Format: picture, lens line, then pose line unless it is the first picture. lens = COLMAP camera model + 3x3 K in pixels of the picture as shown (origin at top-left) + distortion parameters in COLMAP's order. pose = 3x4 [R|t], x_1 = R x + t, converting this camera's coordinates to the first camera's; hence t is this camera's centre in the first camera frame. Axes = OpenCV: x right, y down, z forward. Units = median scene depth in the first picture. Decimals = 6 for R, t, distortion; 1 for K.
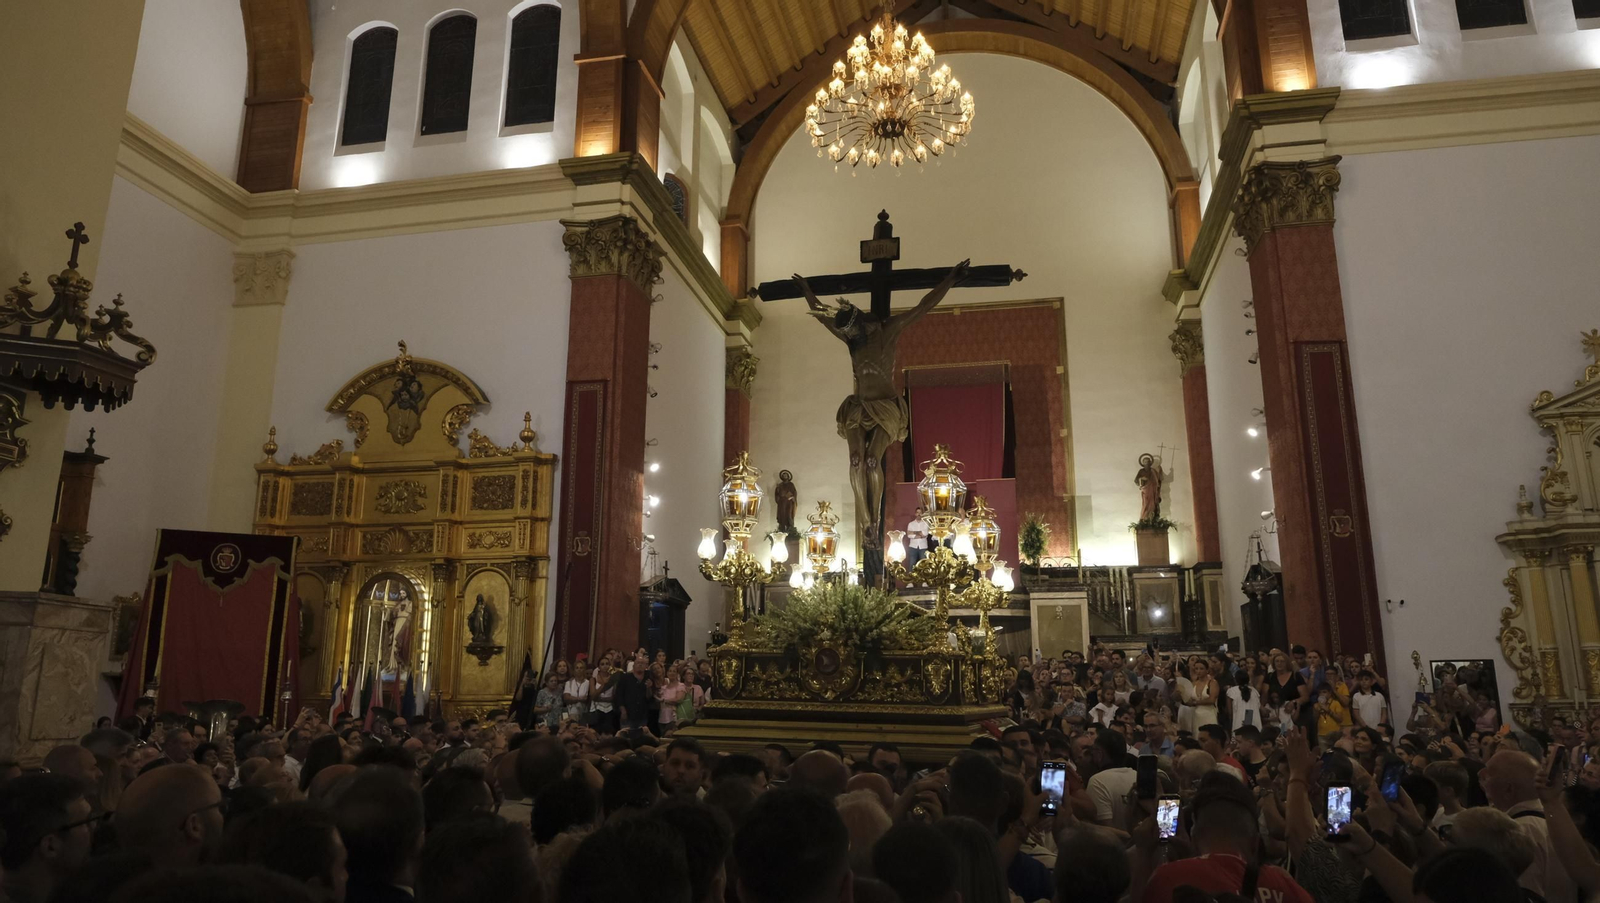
lens RADIAL K [[1091.9, 0, 800.0], [0, 1091.9, 451.5], [0, 0, 1]] dist [-0.022261, 0.001881]
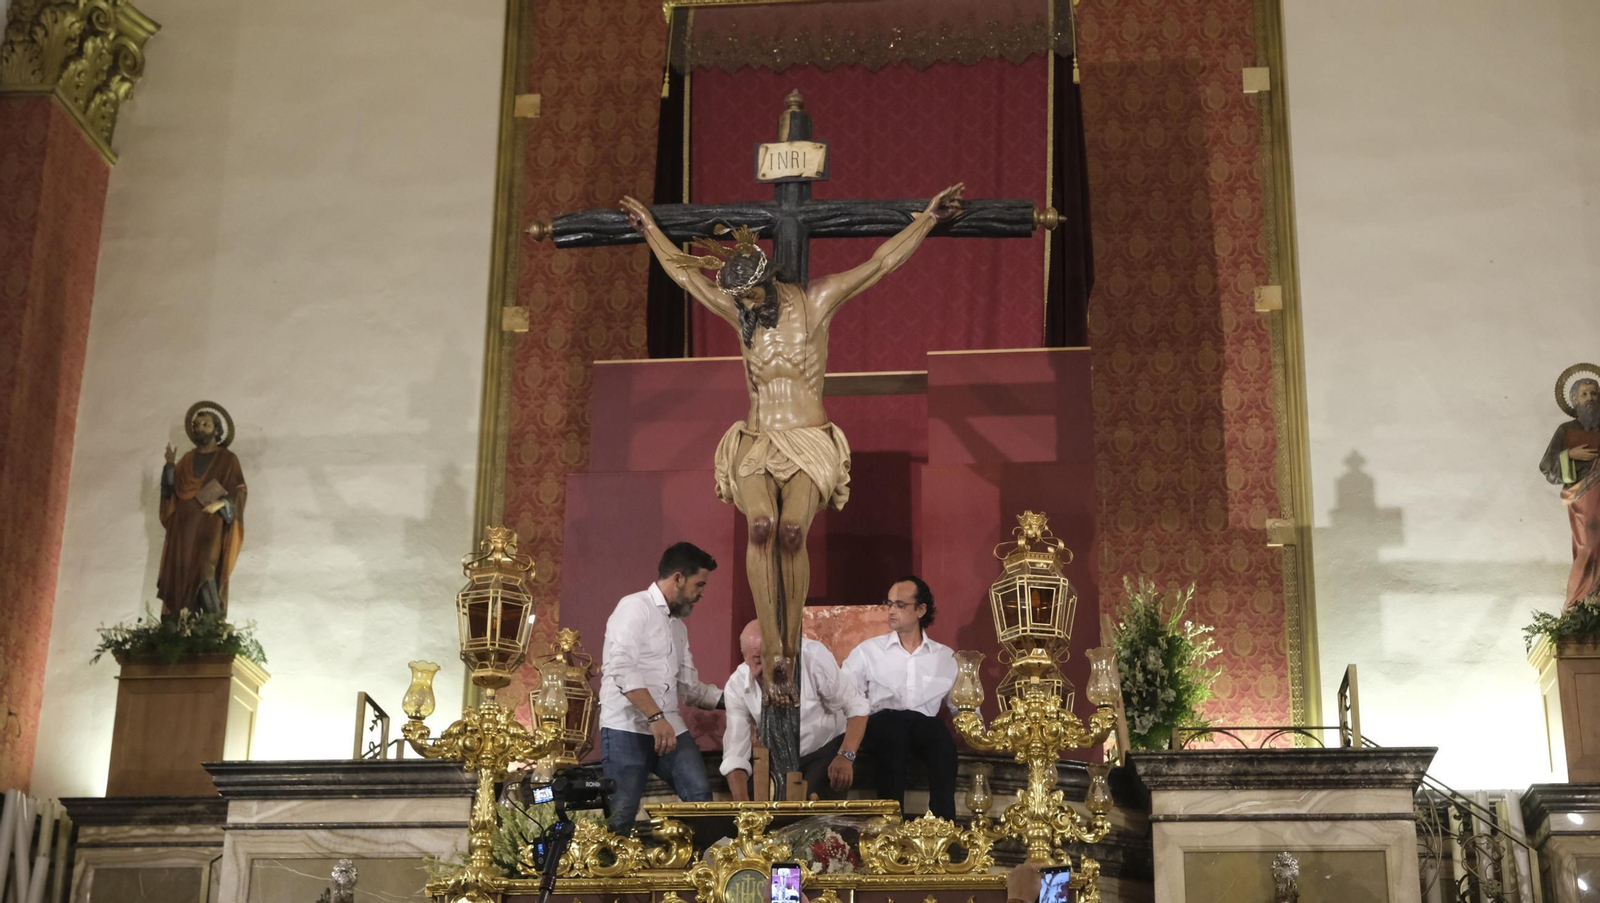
lens RADIAL K [[2539.4, 0, 806.9], [0, 2539.4, 460.5], [0, 0, 1]] dist [0.030729, 0.119910]
pose [[0.995093, 0.045038, 0.088096, 0.079984], [-0.033197, 0.990756, -0.131534, 0.111859], [-0.093205, 0.127964, 0.987389, 0.419555]]
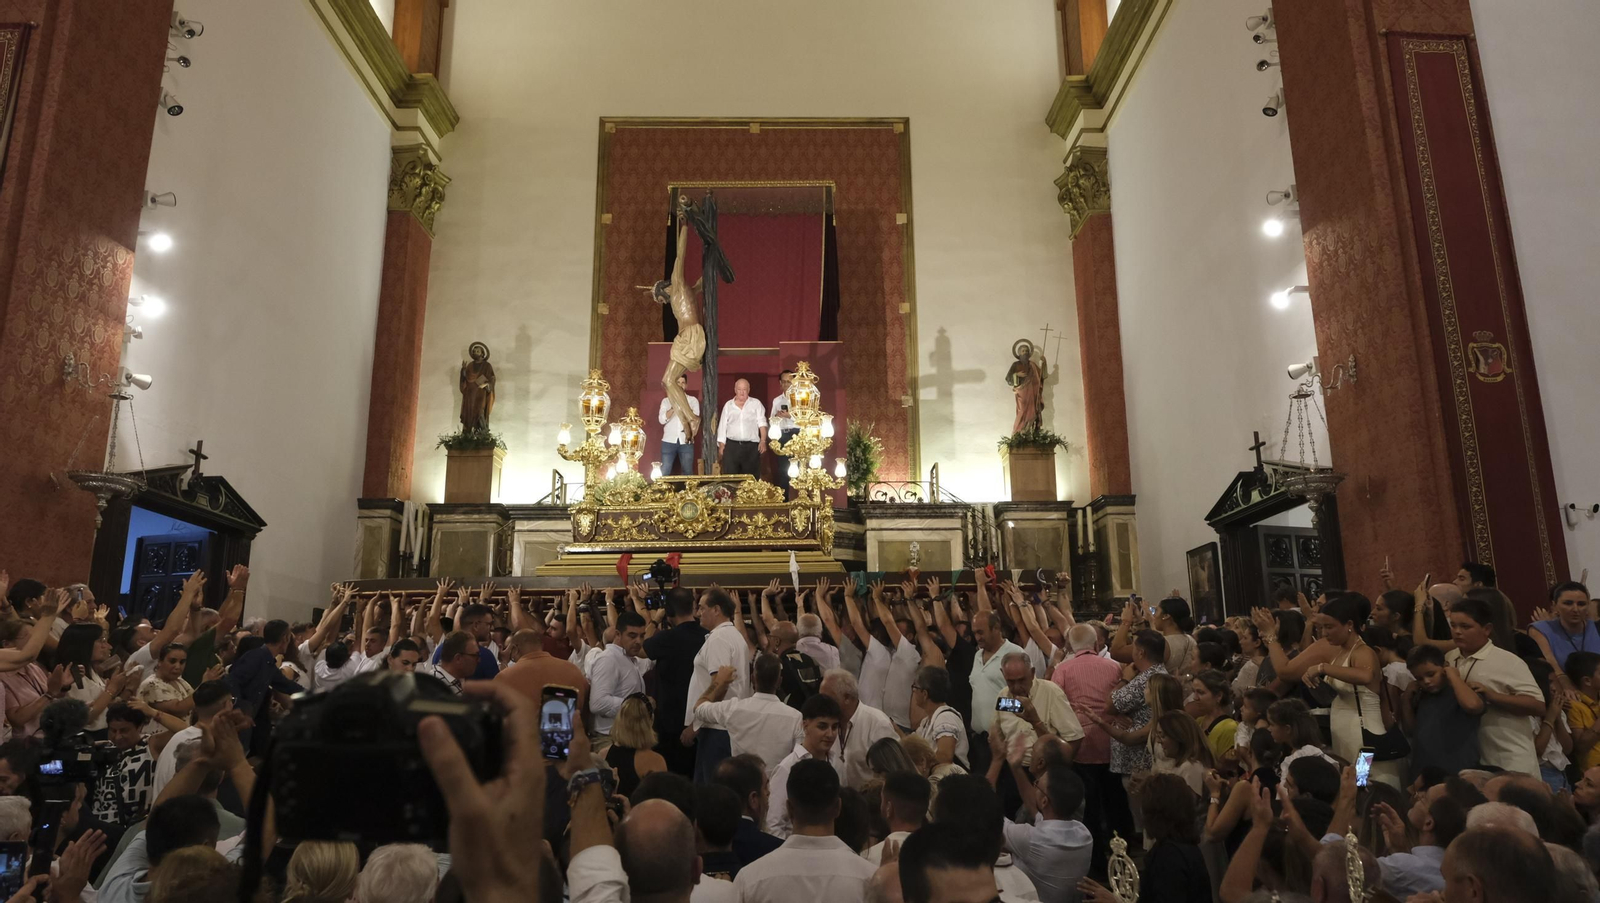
lens RADIAL K [[1091.9, 0, 800.0], [0, 1091.9, 451.5], [0, 0, 1]] dist [-0.022261, 0.001881]
pose [[0.978903, 0.039670, 0.200435, 0.047770], [-0.038543, 0.999212, -0.009523, 0.084200], [-0.200655, 0.001597, 0.979661, 0.363651]]
